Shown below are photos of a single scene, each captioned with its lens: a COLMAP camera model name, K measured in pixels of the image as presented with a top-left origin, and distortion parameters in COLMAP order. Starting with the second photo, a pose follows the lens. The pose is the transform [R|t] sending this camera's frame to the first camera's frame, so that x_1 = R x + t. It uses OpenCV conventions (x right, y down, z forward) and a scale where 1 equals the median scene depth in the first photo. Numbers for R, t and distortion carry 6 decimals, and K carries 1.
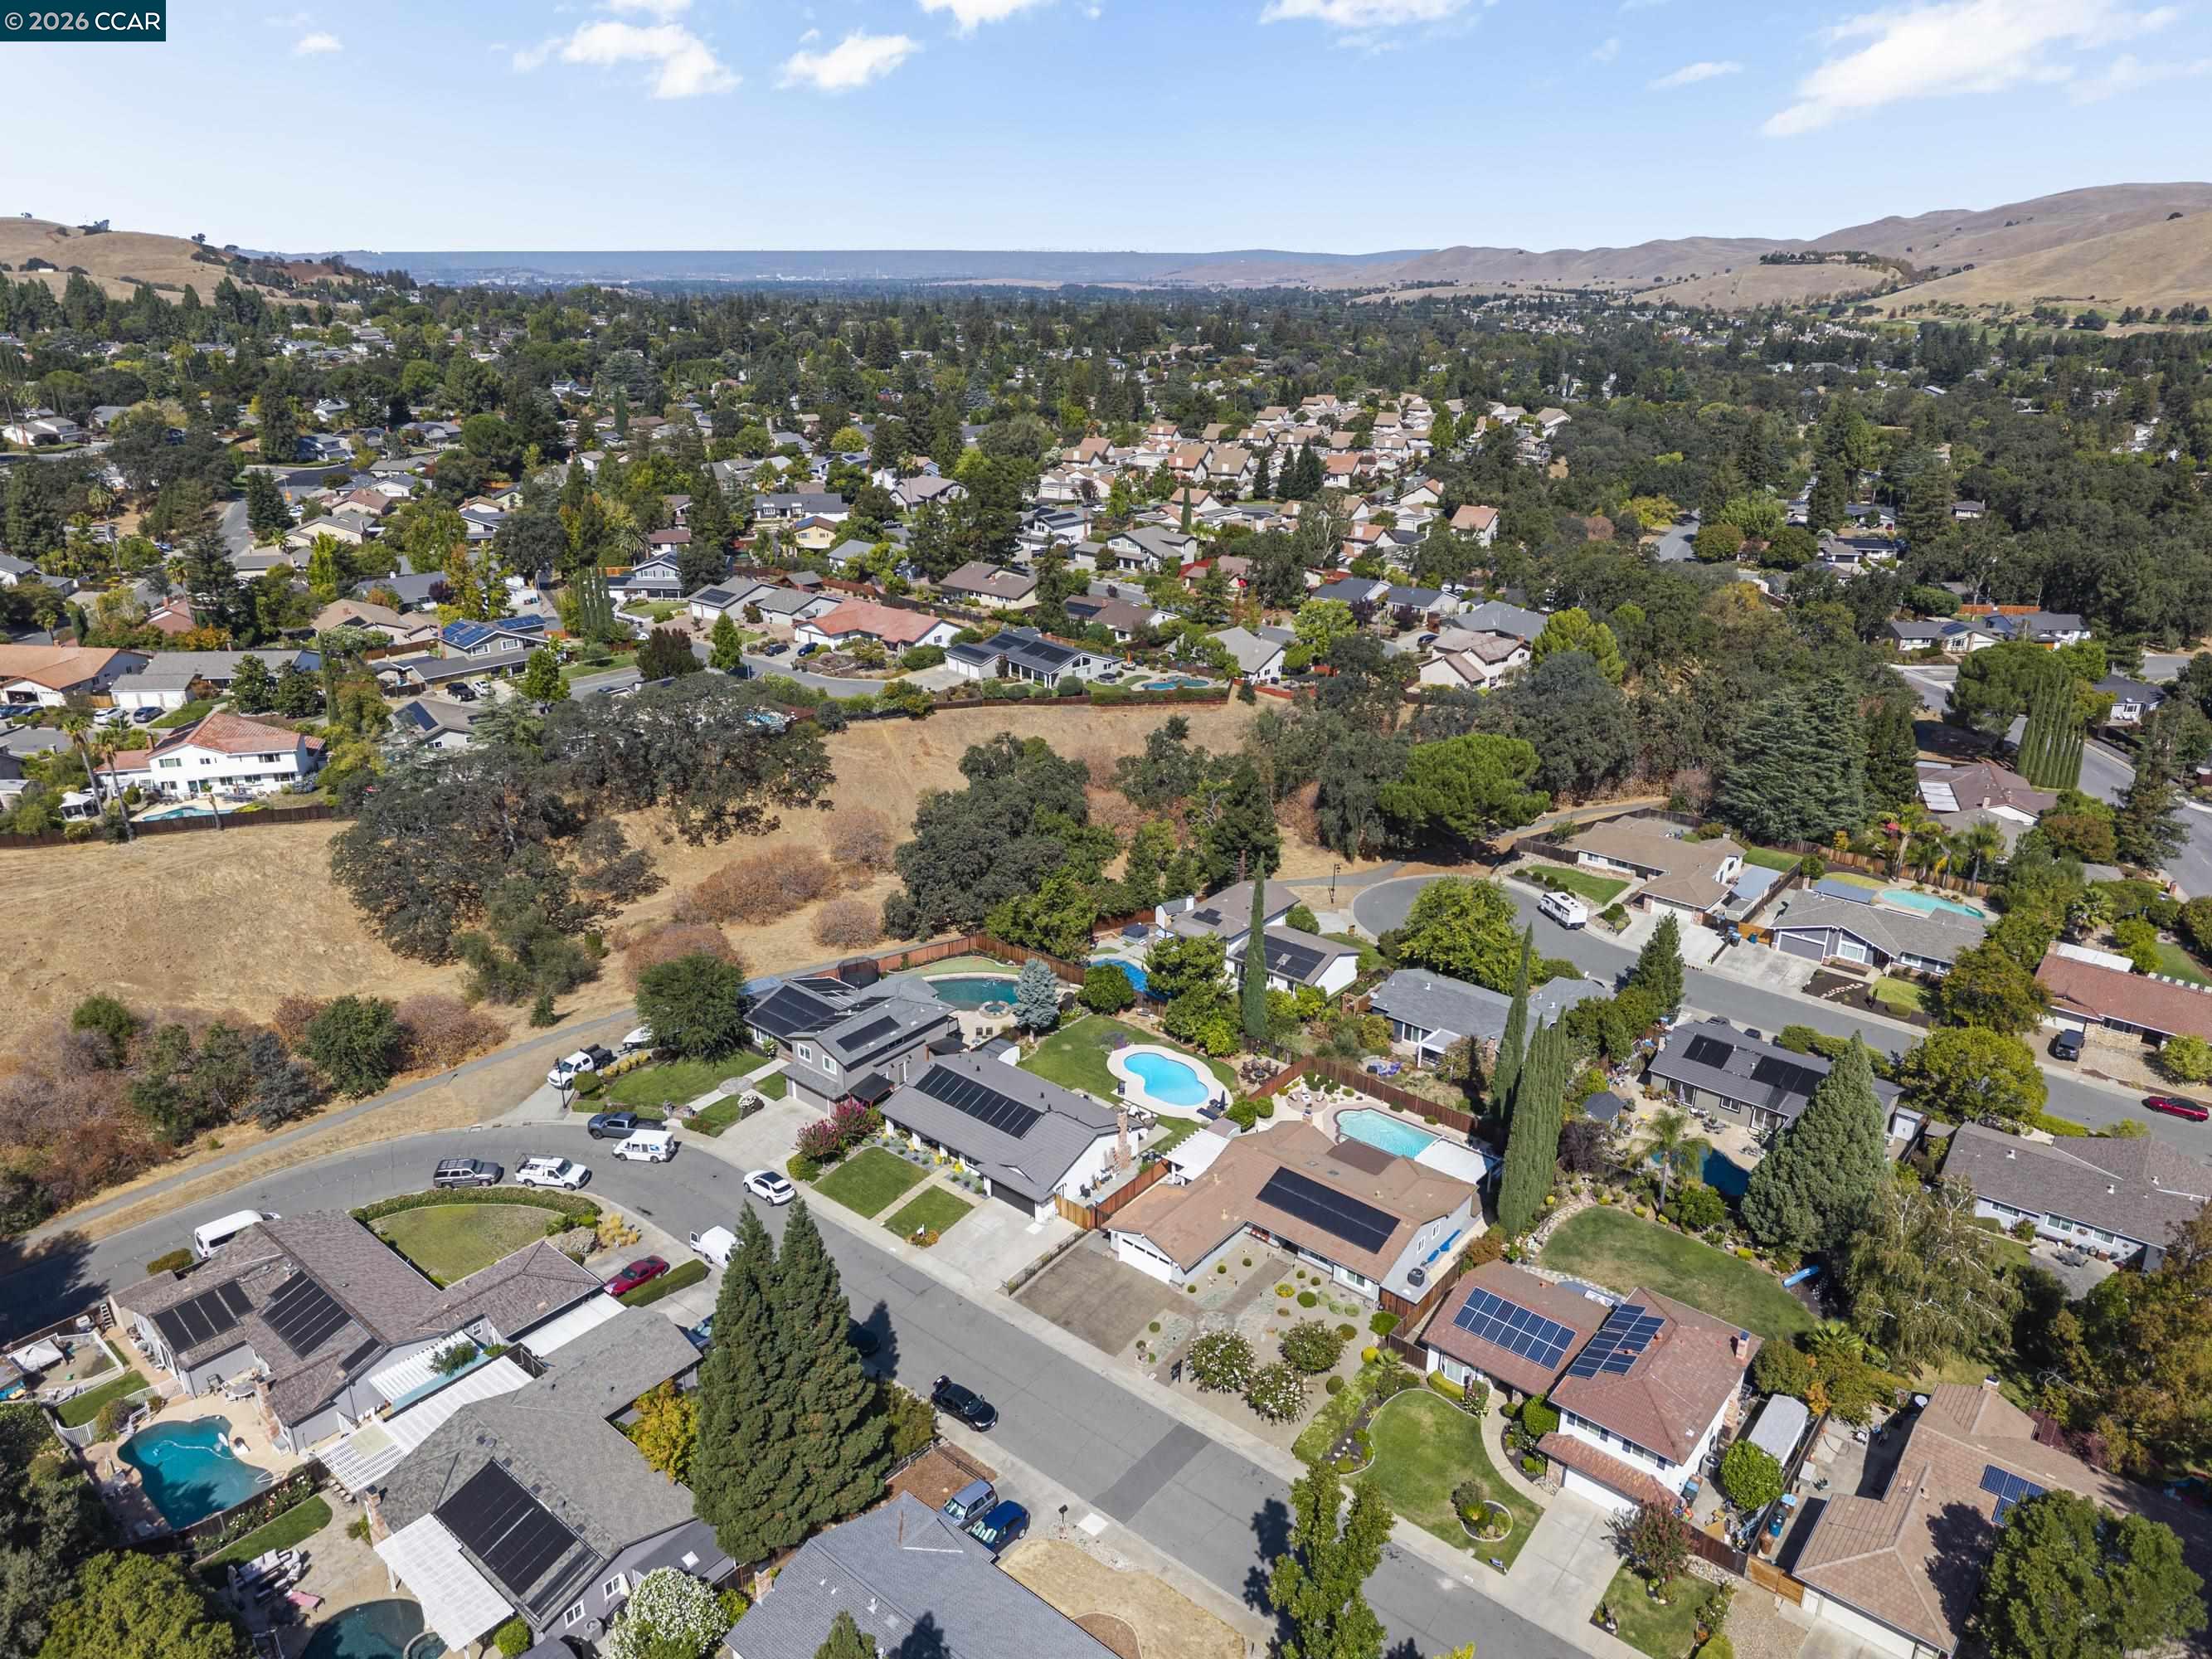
lens RADIAL K [[1510.9, 0, 1105.3], [0, 1510.9, 804.9], [0, 0, 1]] dist [0.086524, -0.102778]
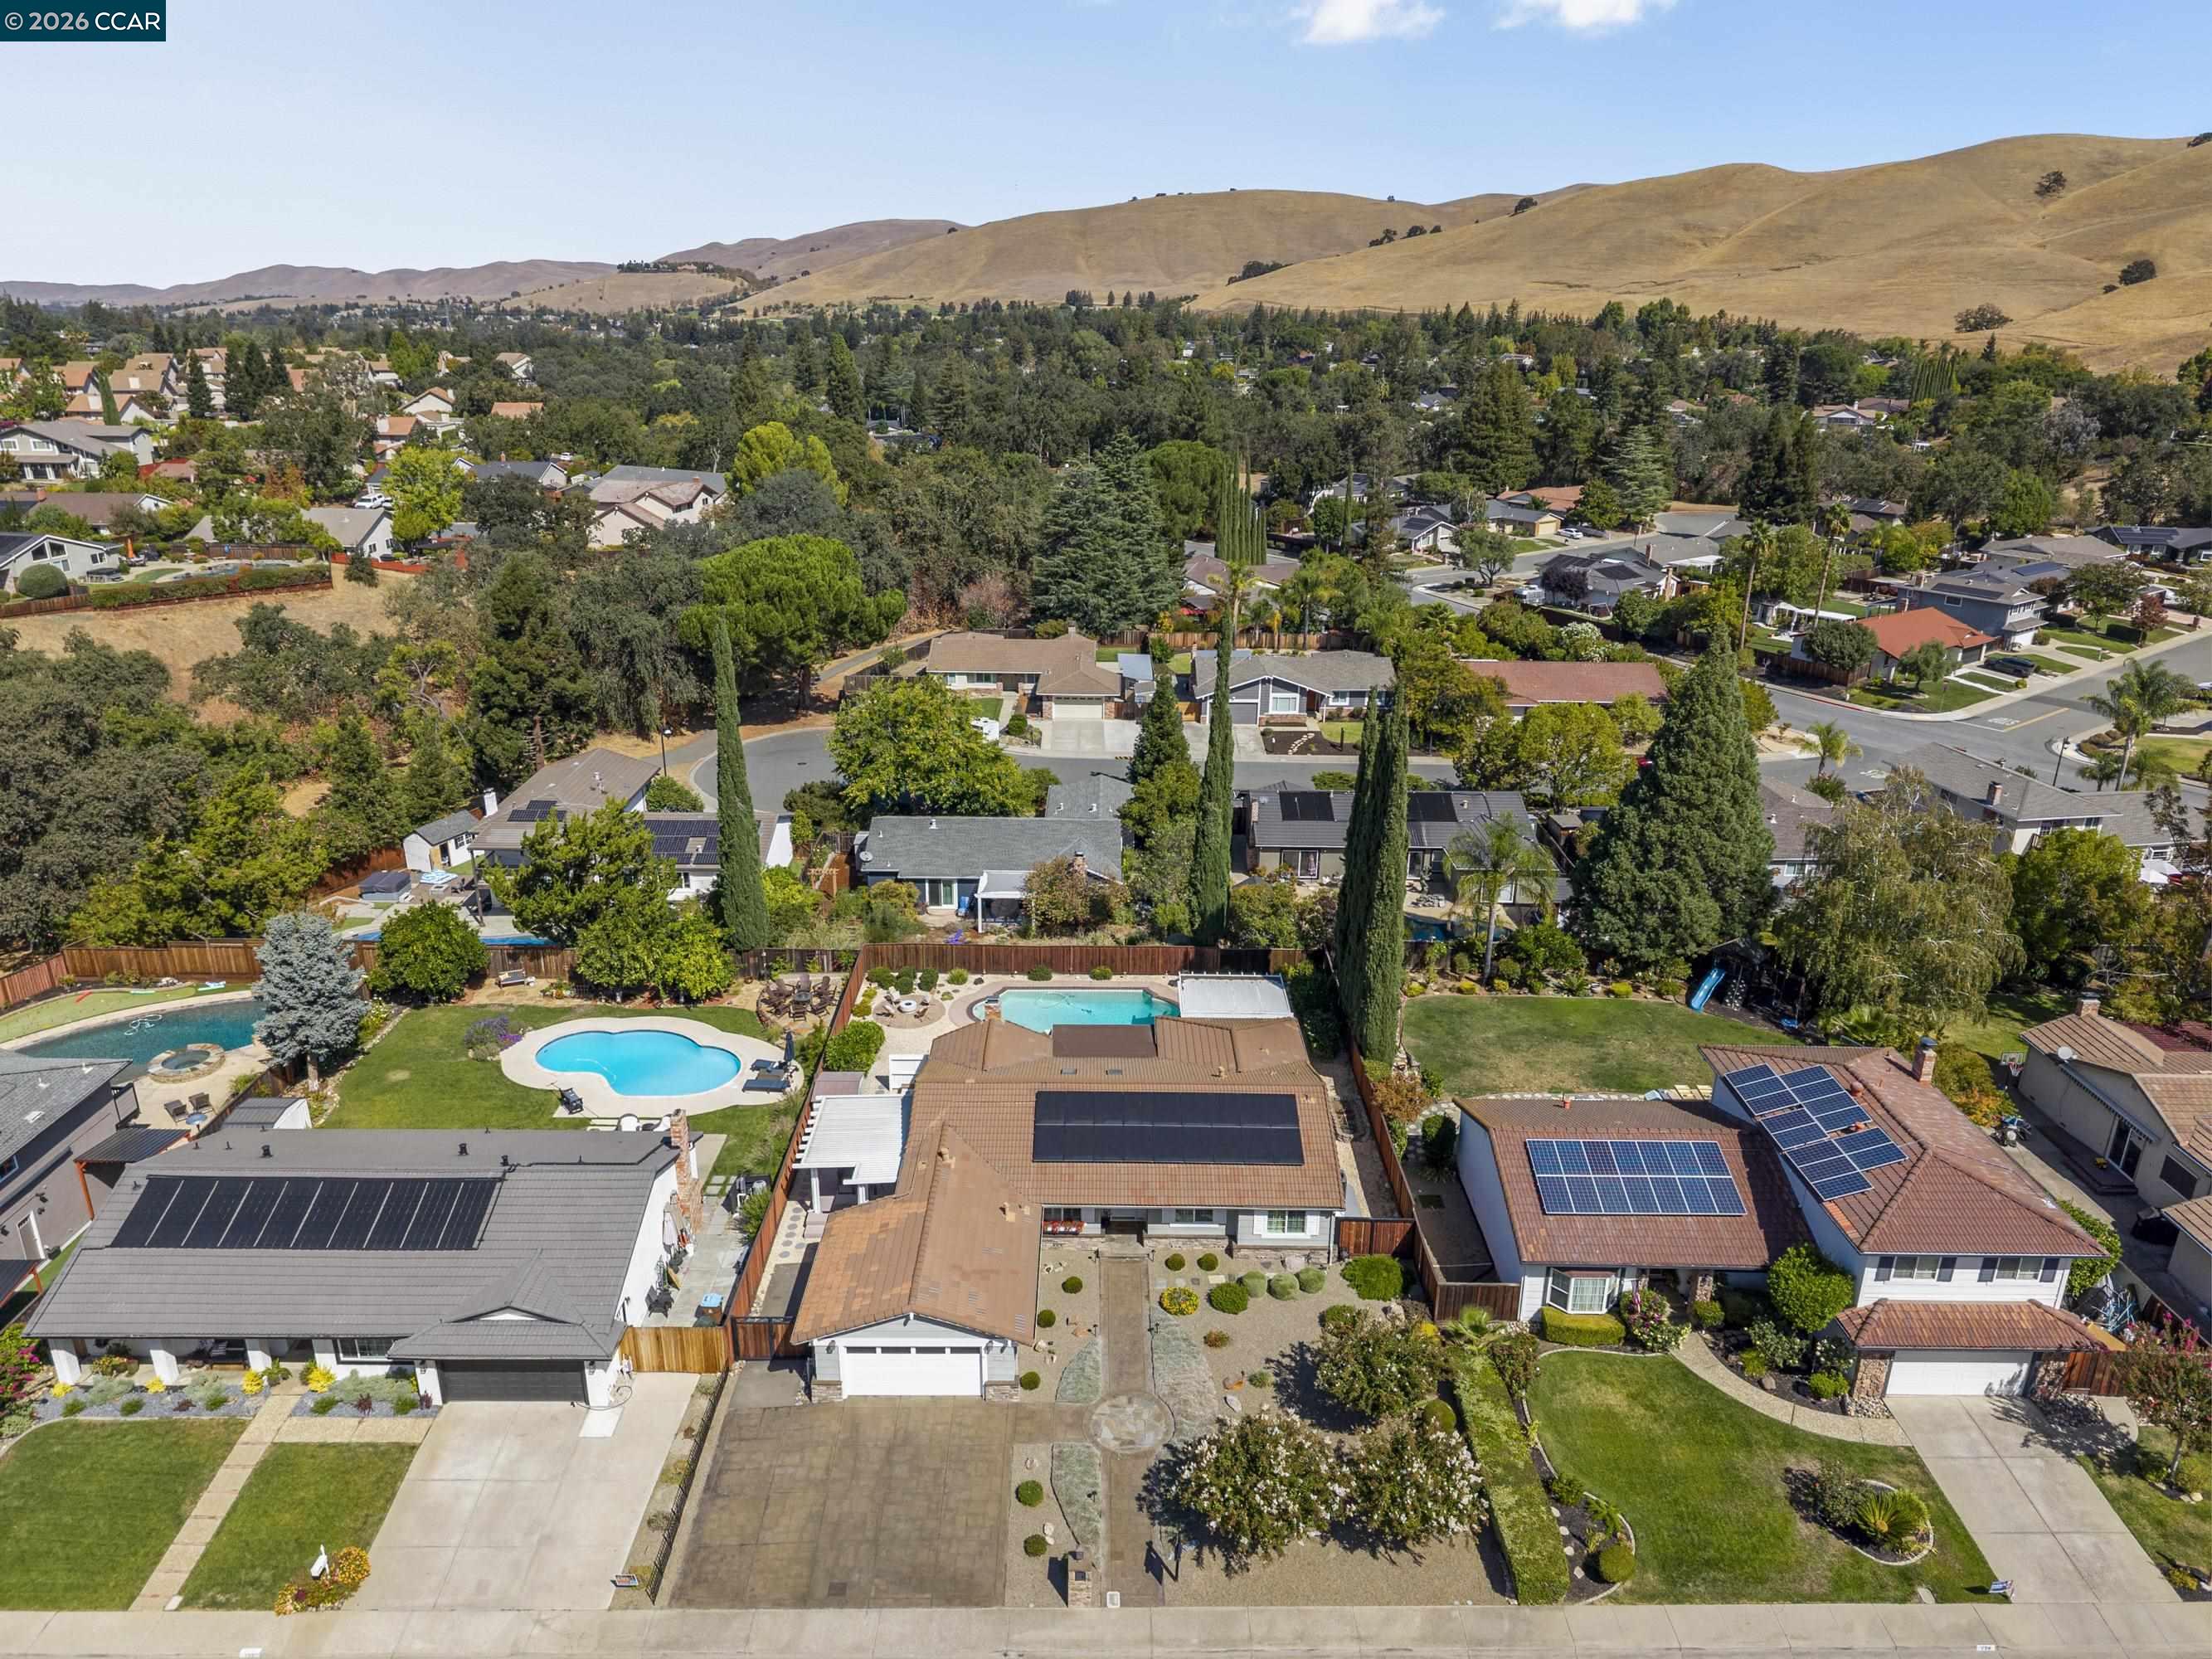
lens RADIAL K [[1491.4, 0, 1106.0], [0, 1491.4, 829.5], [0, 0, 1]] dist [0.031496, -0.033125]
pose [[0.767111, -0.212492, 0.605300, -0.111443], [0.212573, 0.974439, 0.072680, 0.083524], [-0.605271, 0.072916, 0.792673, 0.408315]]
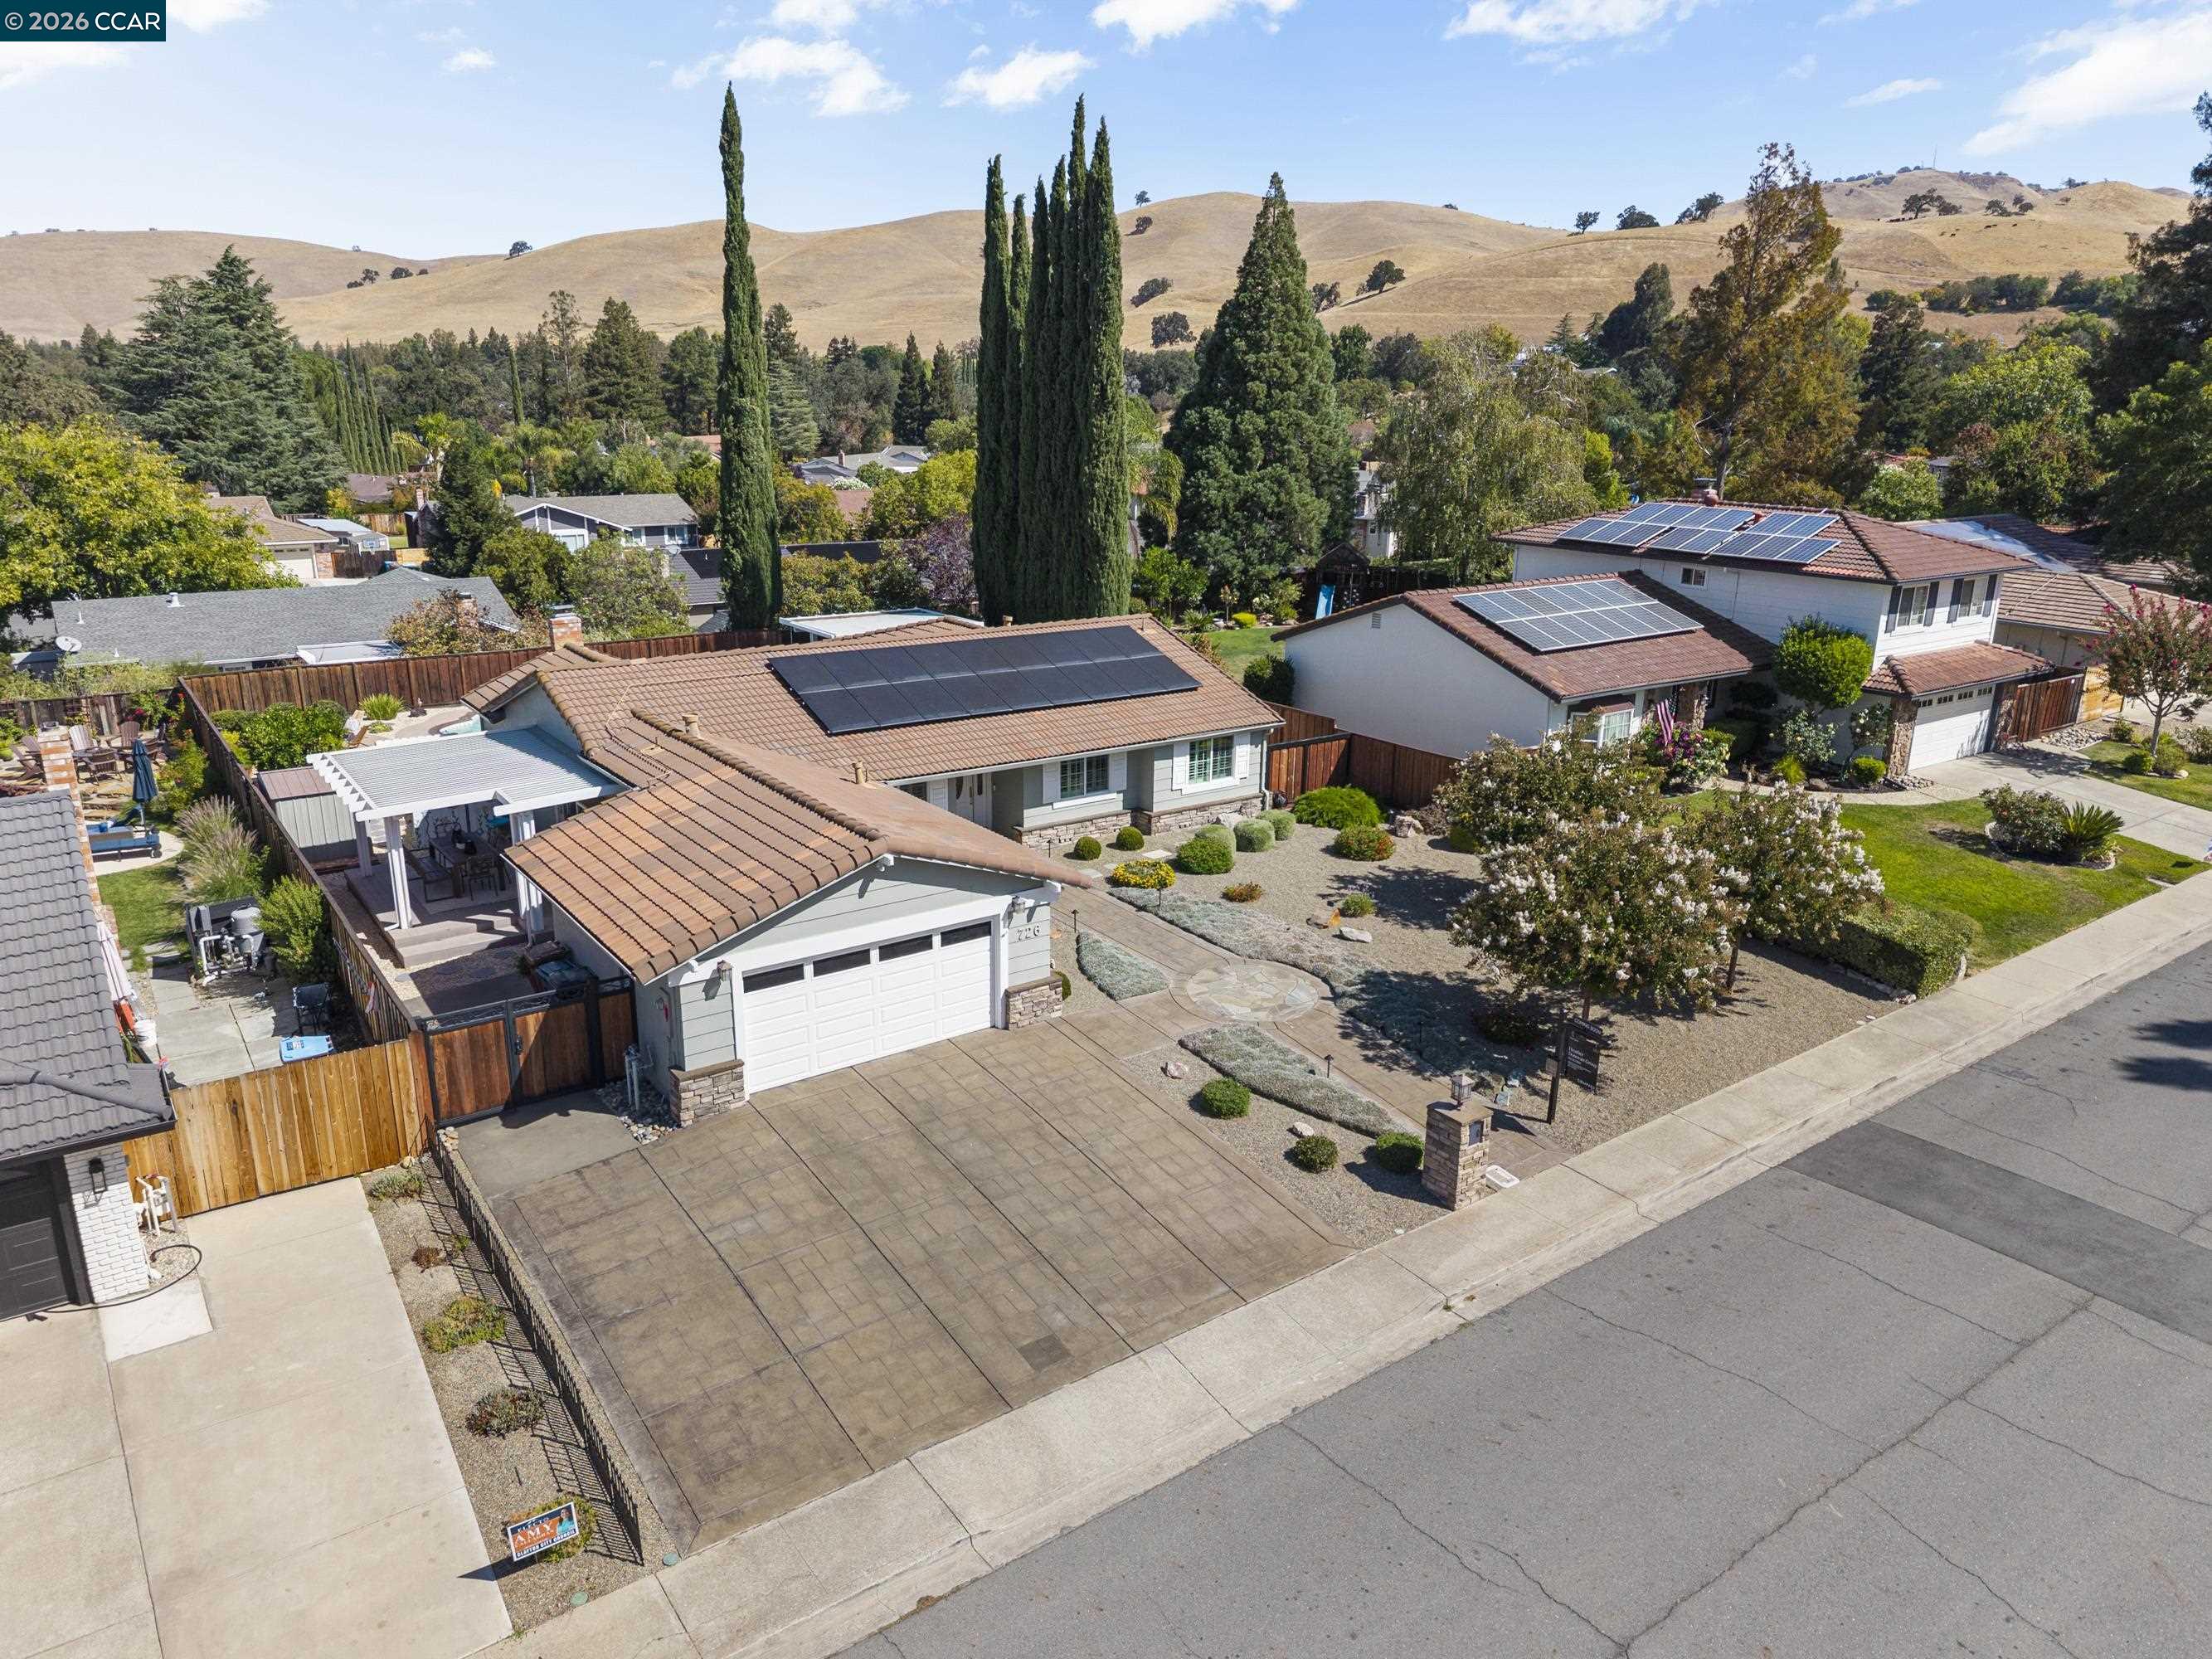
lens RADIAL K [[1510.9, 0, 1105.3], [0, 1510.9, 804.9], [0, 0, 1]] dist [0.086524, -0.102778]
pose [[0.255807, -0.259009, 0.931384, -0.110244], [0.325860, 0.930159, 0.169170, 0.167113], [-0.910153, 0.260226, 0.322342, 0.604086]]
